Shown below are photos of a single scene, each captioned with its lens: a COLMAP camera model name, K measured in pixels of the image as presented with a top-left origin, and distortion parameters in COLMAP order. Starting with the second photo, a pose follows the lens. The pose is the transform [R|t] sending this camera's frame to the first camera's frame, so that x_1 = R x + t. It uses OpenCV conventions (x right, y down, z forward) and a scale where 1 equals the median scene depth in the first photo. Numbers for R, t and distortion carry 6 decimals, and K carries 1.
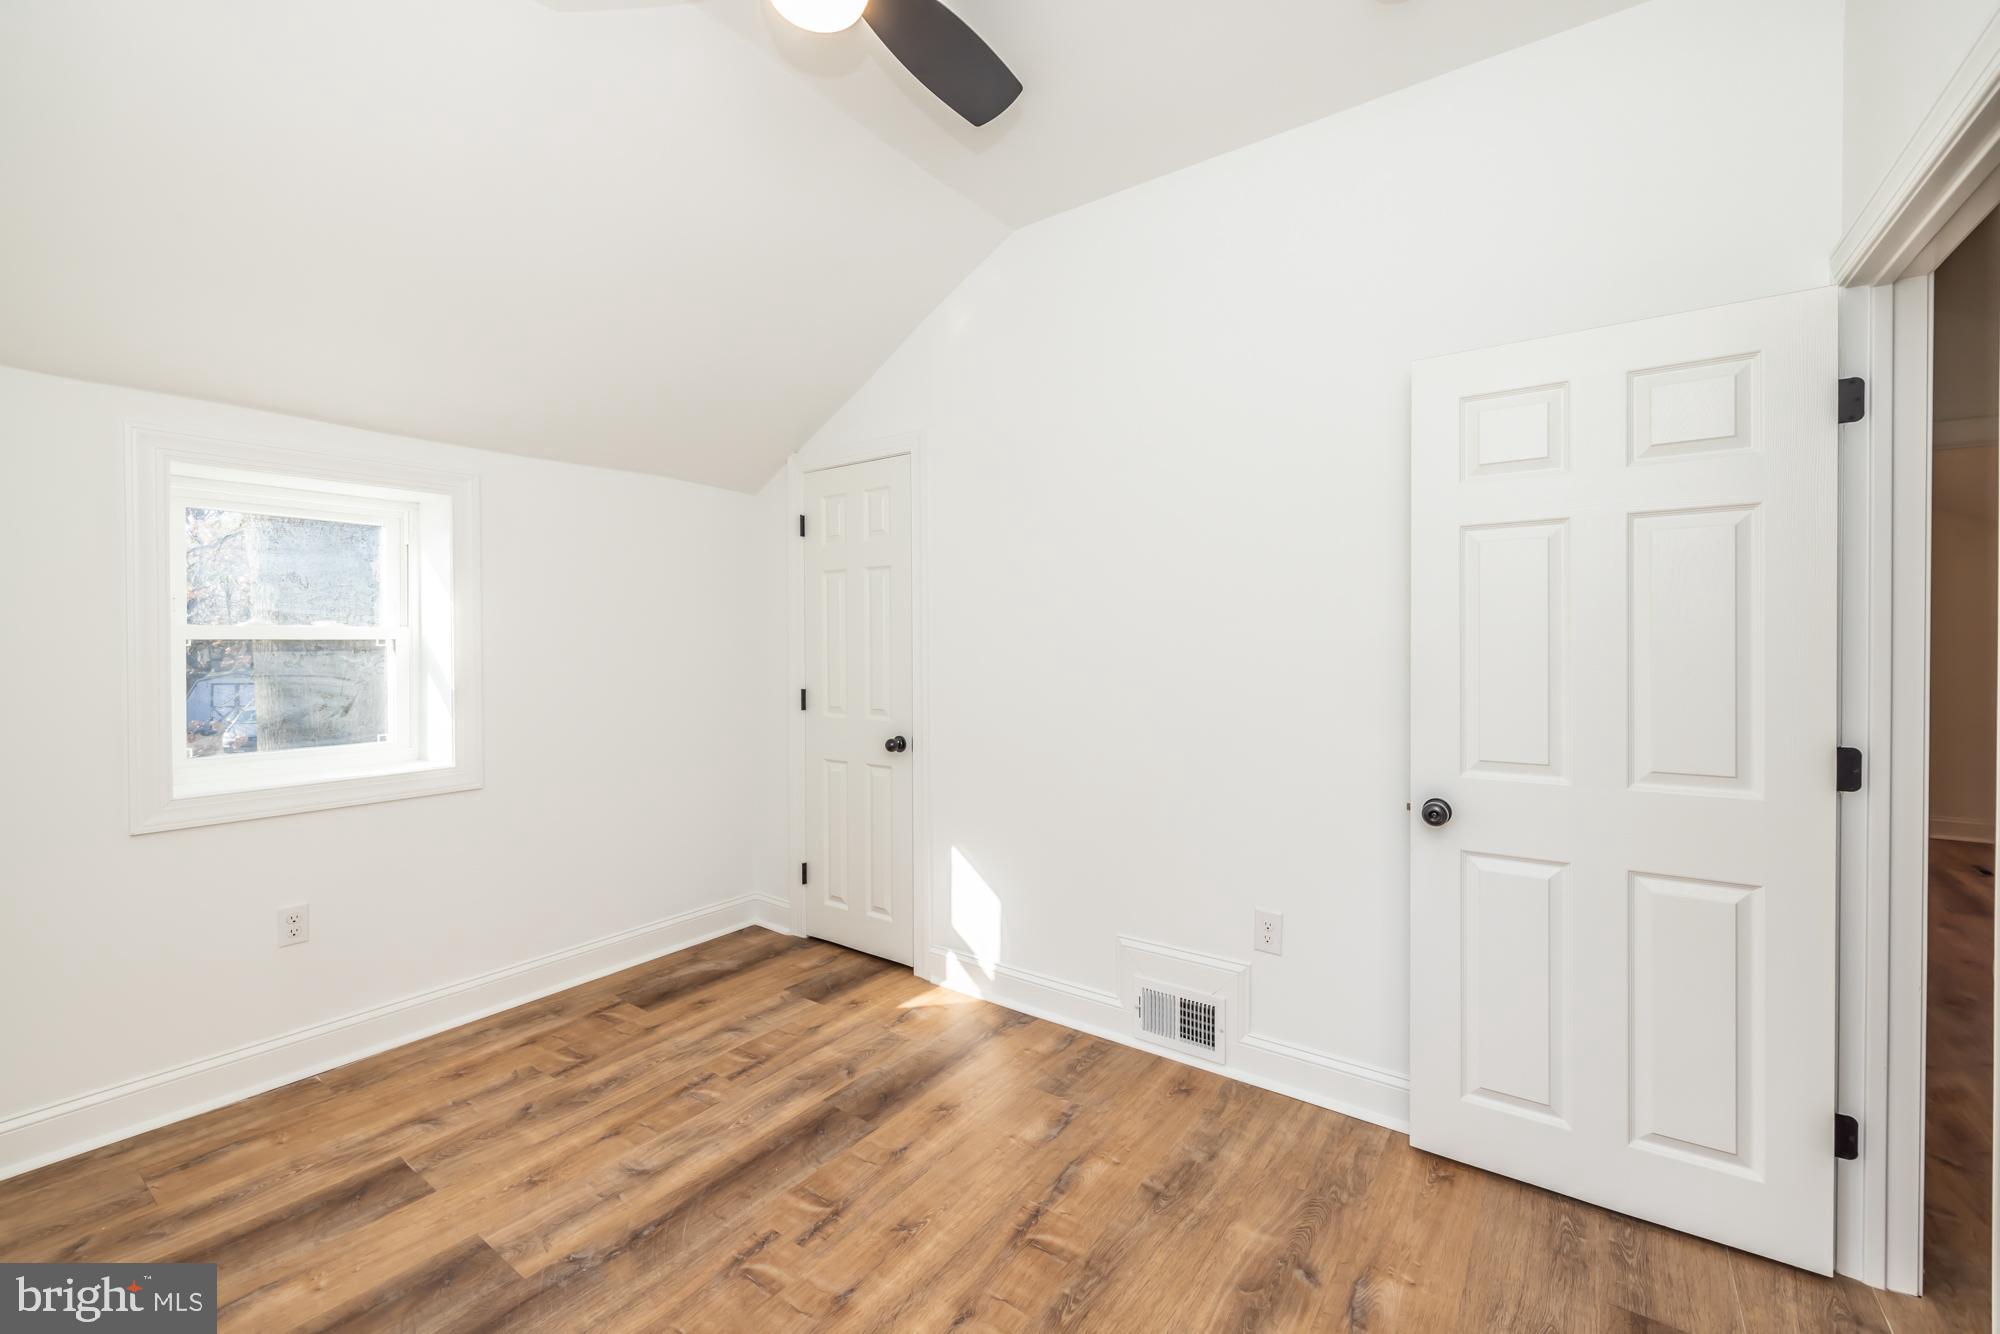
lens RADIAL K [[838.3, 0, 993.9], [0, 838.3, 645.5], [0, 0, 1]] dist [0.000900, -0.000150]
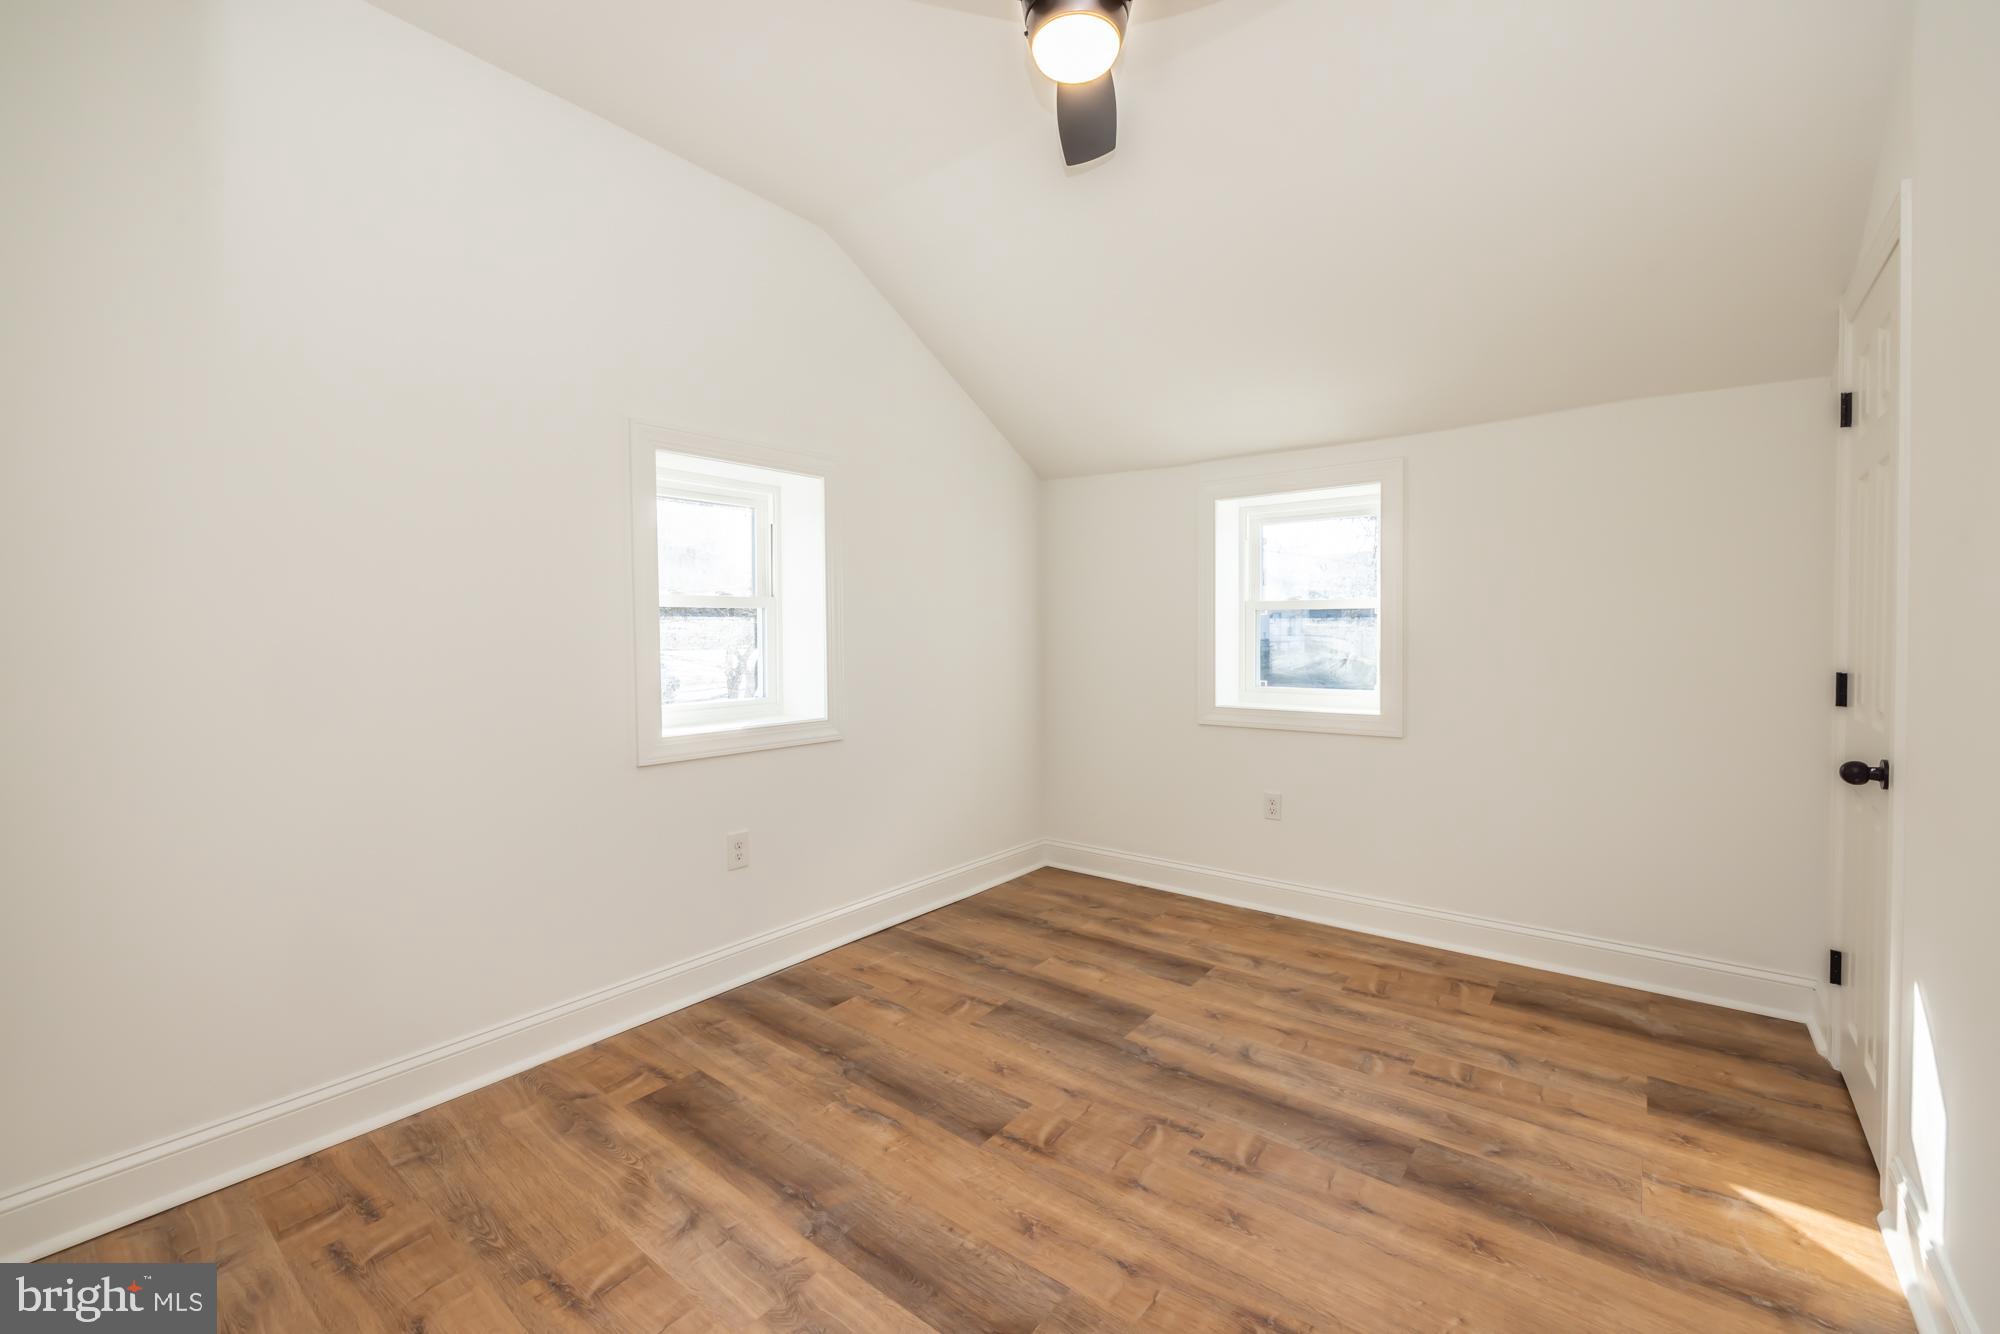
lens RADIAL K [[838.3, 0, 993.9], [0, 838.3, 645.5], [0, 0, 1]] dist [0.000900, -0.000150]
pose [[-0.054953, 0.017310, -0.998339, 0.636873], [-0.000101, 0.999850, 0.017341, 0.029114], [0.998489, 0.001054, -0.054943, 0.597347]]
